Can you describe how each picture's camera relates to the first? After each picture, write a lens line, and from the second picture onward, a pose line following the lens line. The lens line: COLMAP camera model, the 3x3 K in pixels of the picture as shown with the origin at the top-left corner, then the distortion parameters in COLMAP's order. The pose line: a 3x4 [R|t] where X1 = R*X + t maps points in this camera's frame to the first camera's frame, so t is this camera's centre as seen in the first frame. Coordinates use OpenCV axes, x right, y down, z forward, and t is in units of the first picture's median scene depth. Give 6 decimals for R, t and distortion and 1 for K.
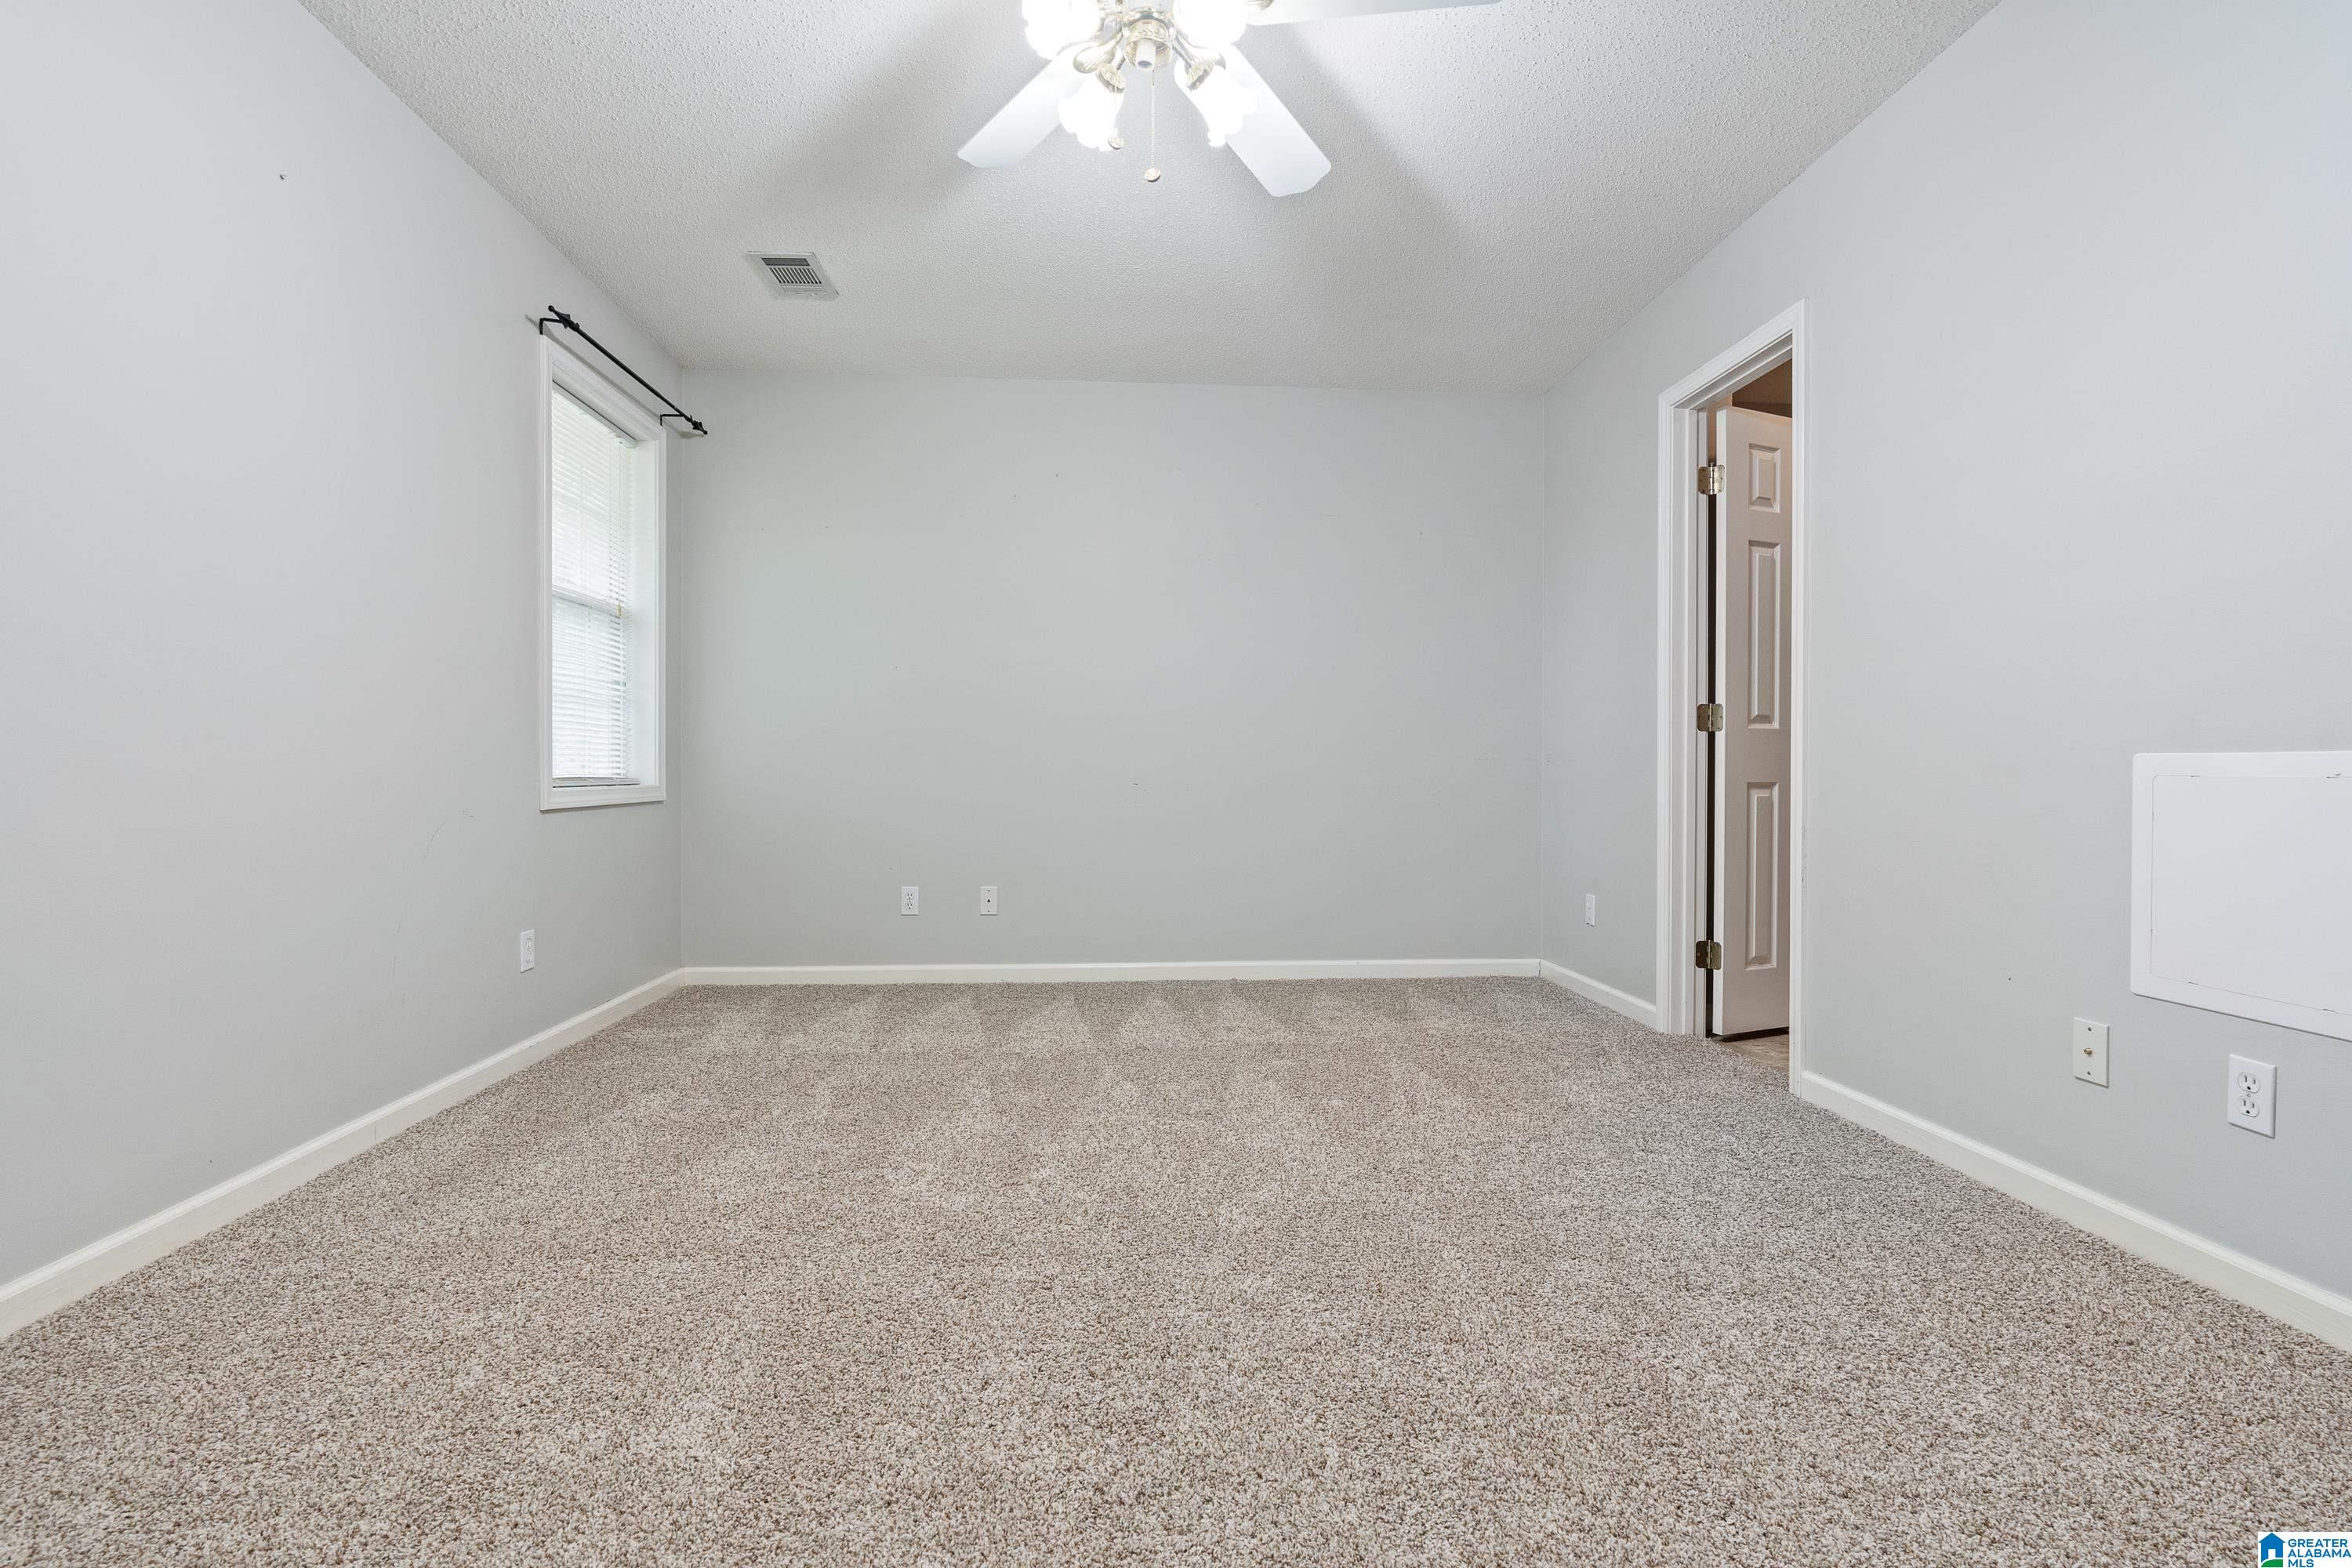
lens RADIAL K [[1076.1, 0, 1176.4], [0, 1076.1, 769.7], [0, 0, 1]] dist [-0.009100, 0.002688]
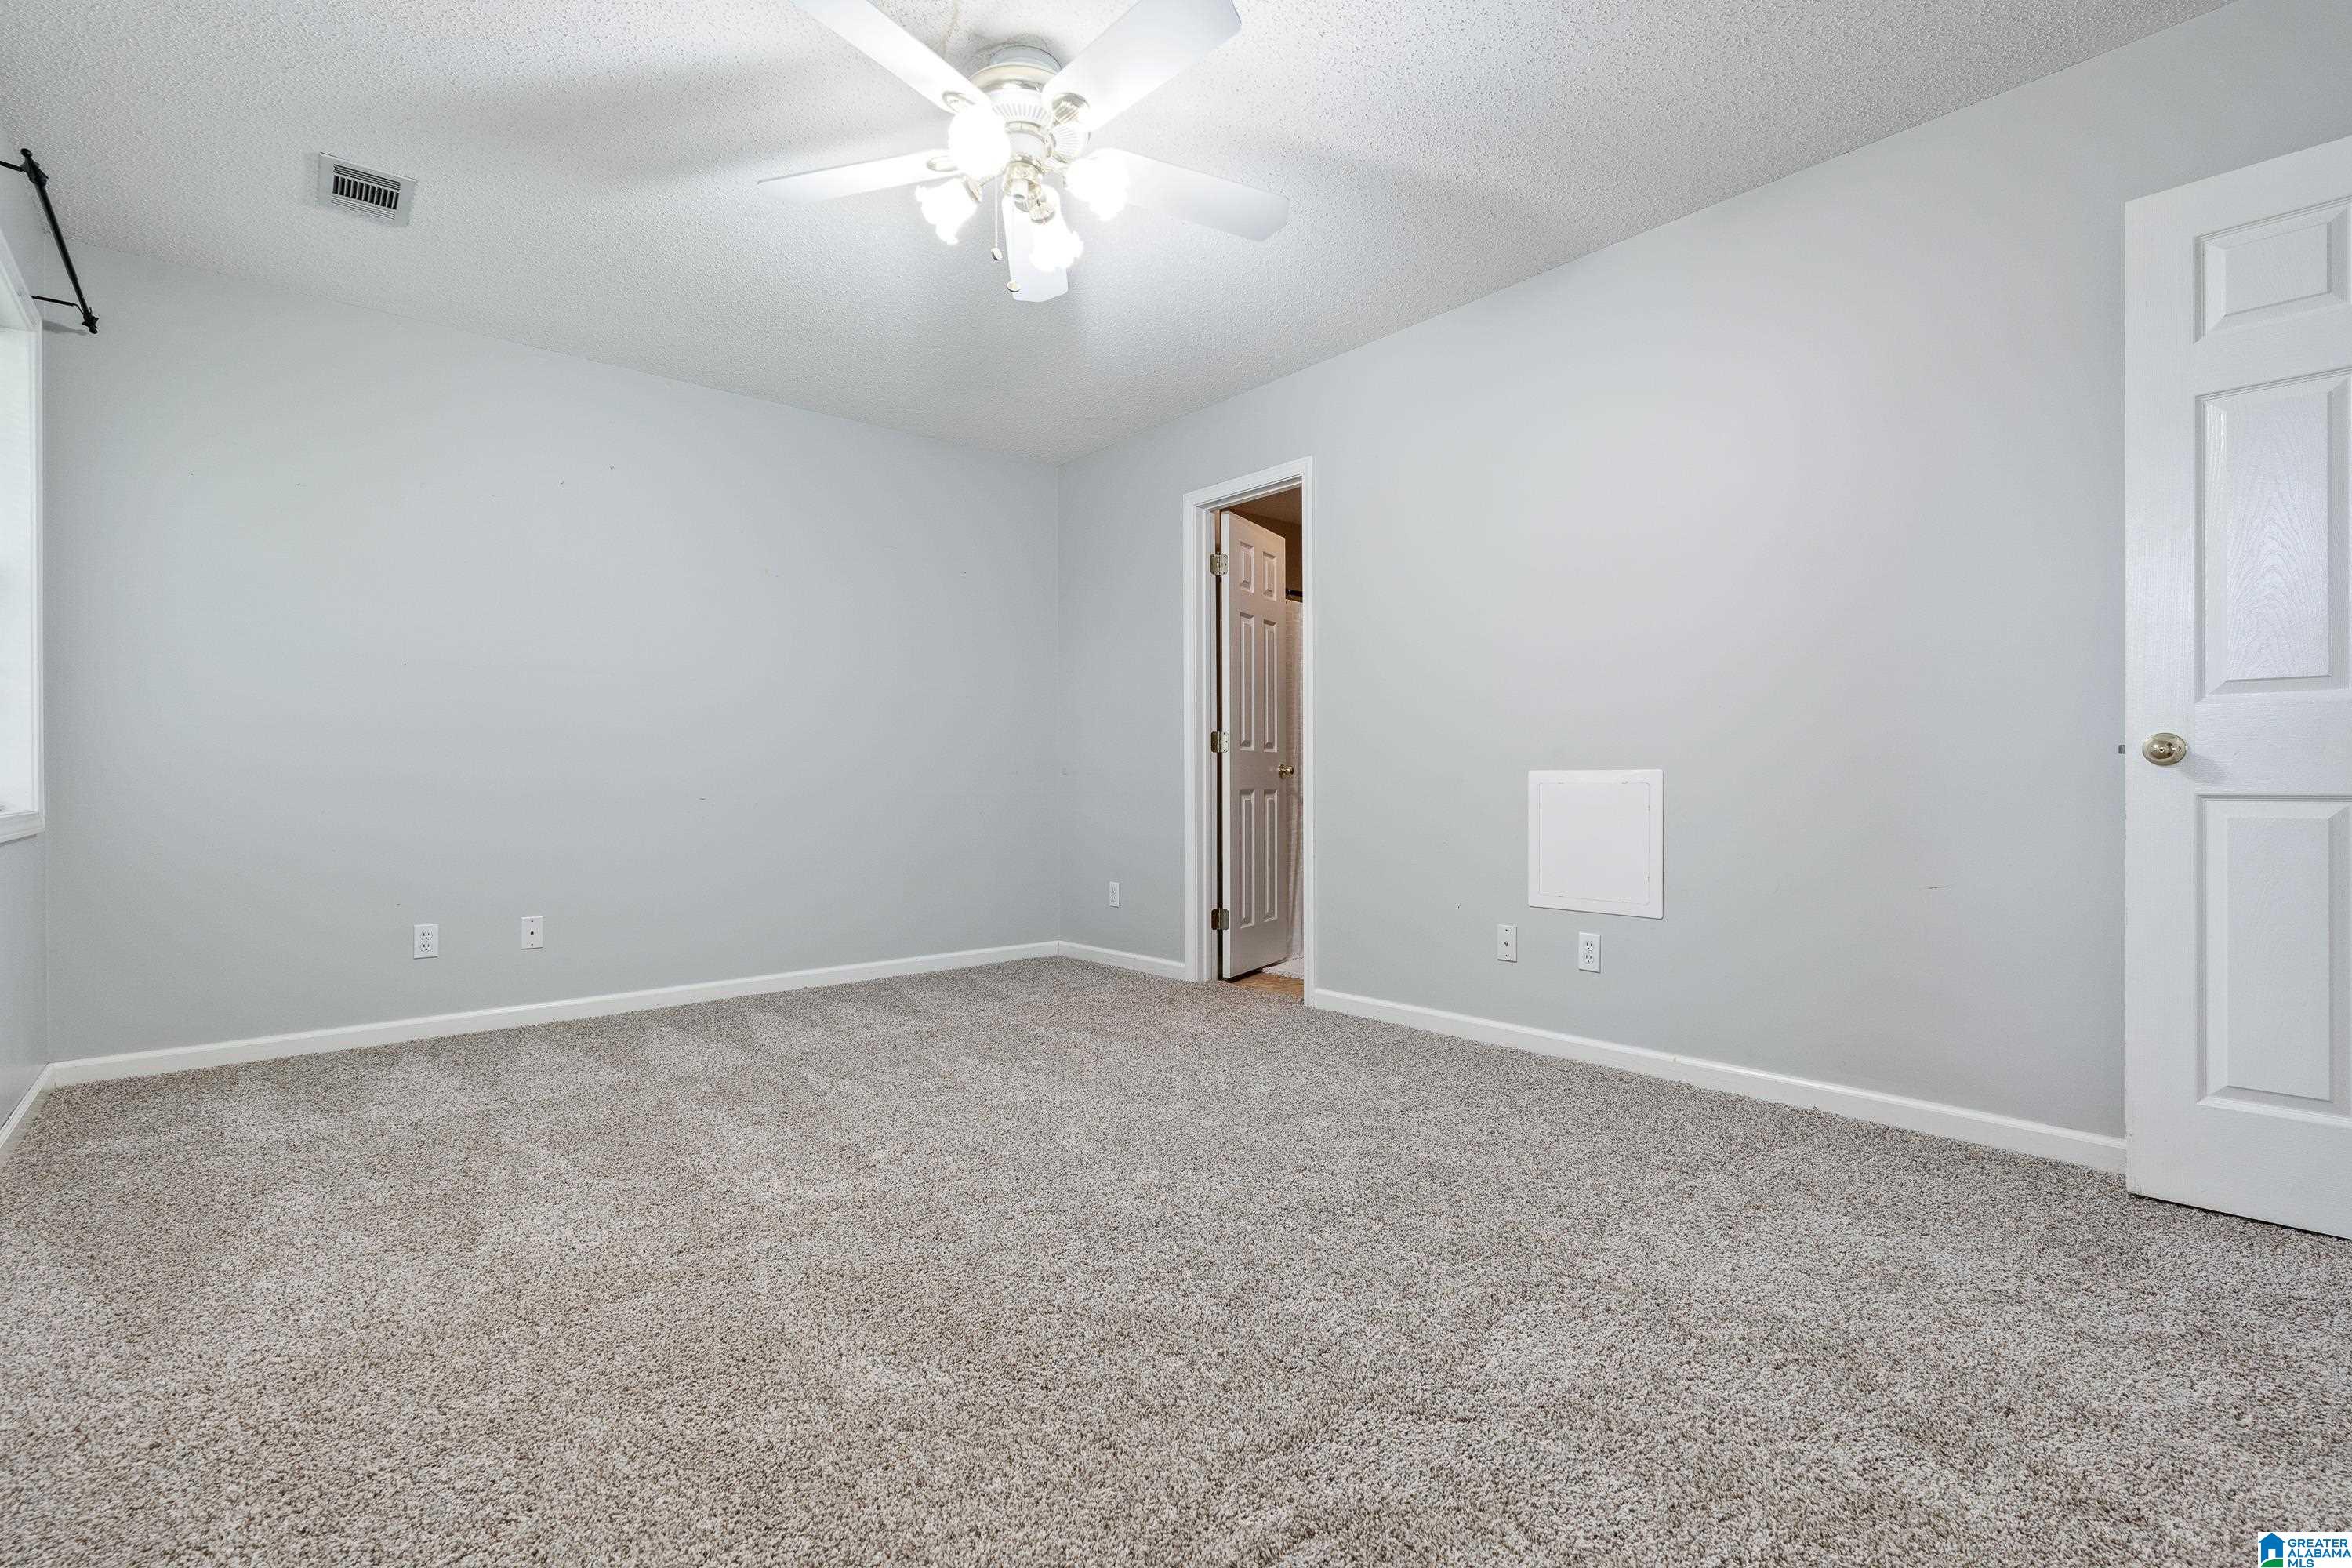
lens RADIAL K [[1076.1, 0, 1170.7], [0, 1076.1, 774.6], [0, 0, 1]] dist [-0.009100, 0.002688]
pose [[0.798485, -0.002312, 0.602010, -0.386595], [0.006273, 0.999970, -0.004480, -0.002319], [-0.601982, 0.007354, 0.798476, -0.036527]]
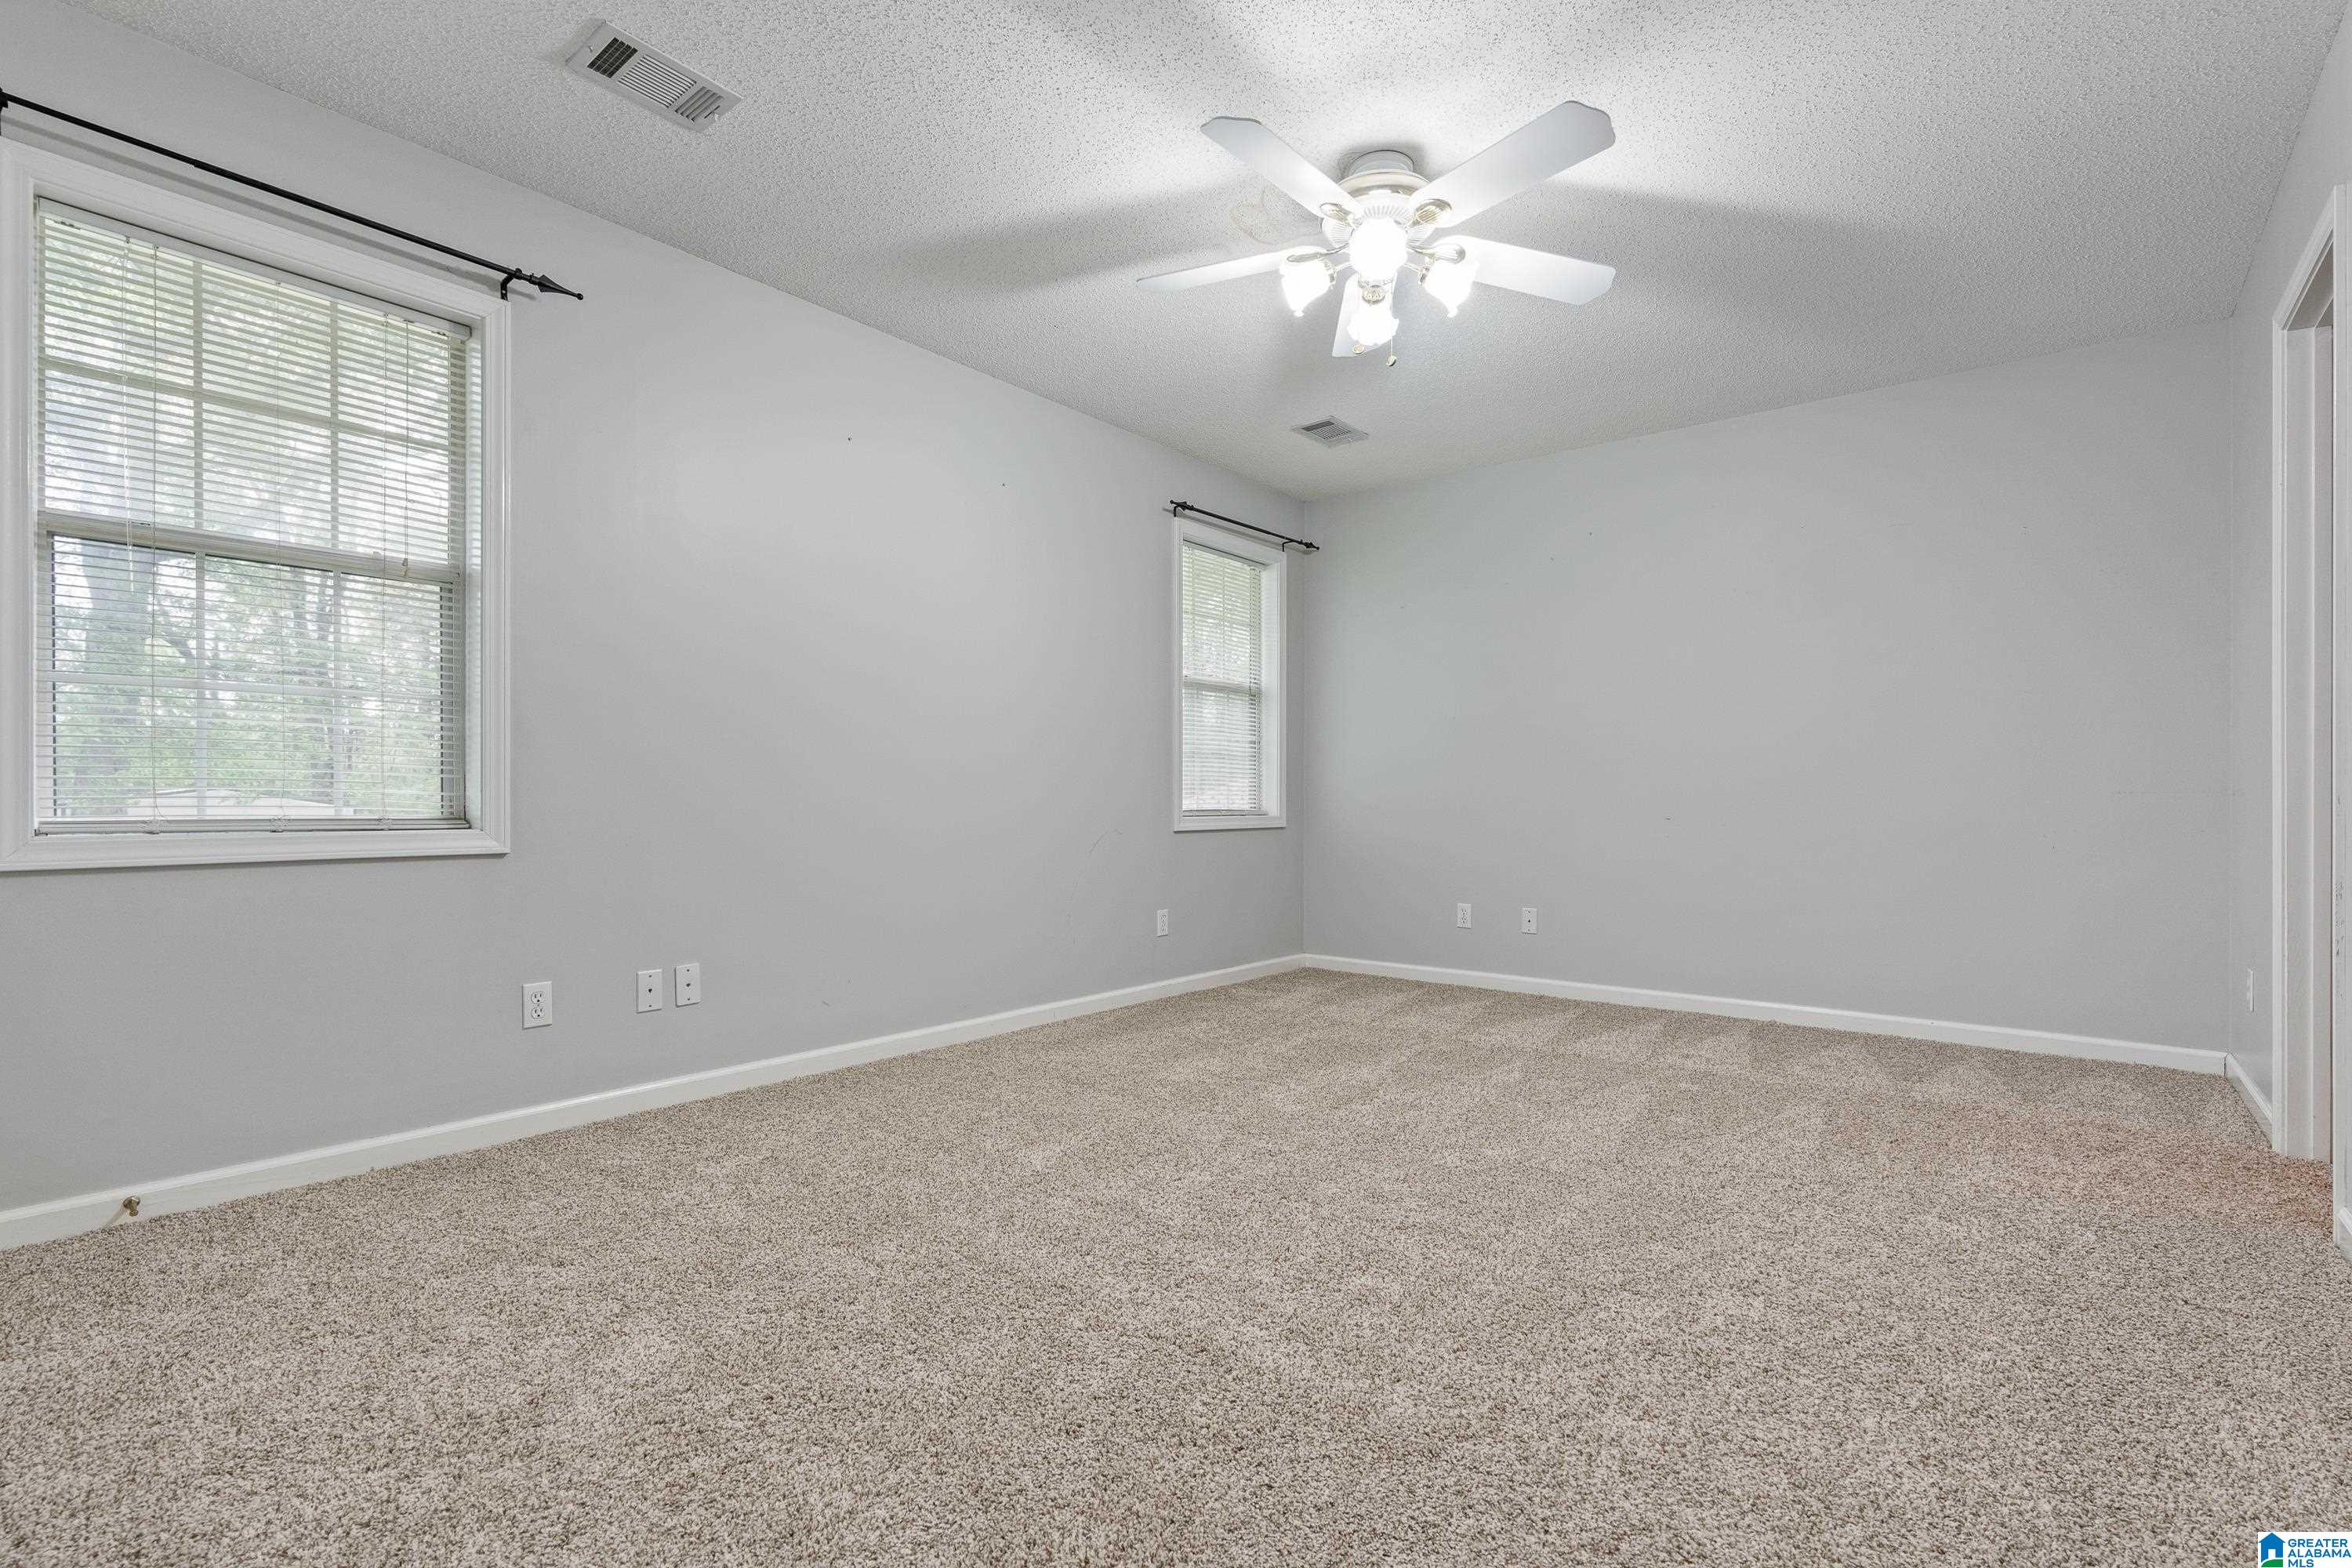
lens RADIAL K [[1076.1, 0, 1175.5], [0, 1076.1, 787.7], [0, 0, 1]] dist [-0.009100, 0.002688]
pose [[0.725392, -0.009784, -0.688267, 0.449338], [-0.000088, 0.999898, -0.014306, -0.002198], [0.688336, 0.010438, 0.725317, -0.097314]]
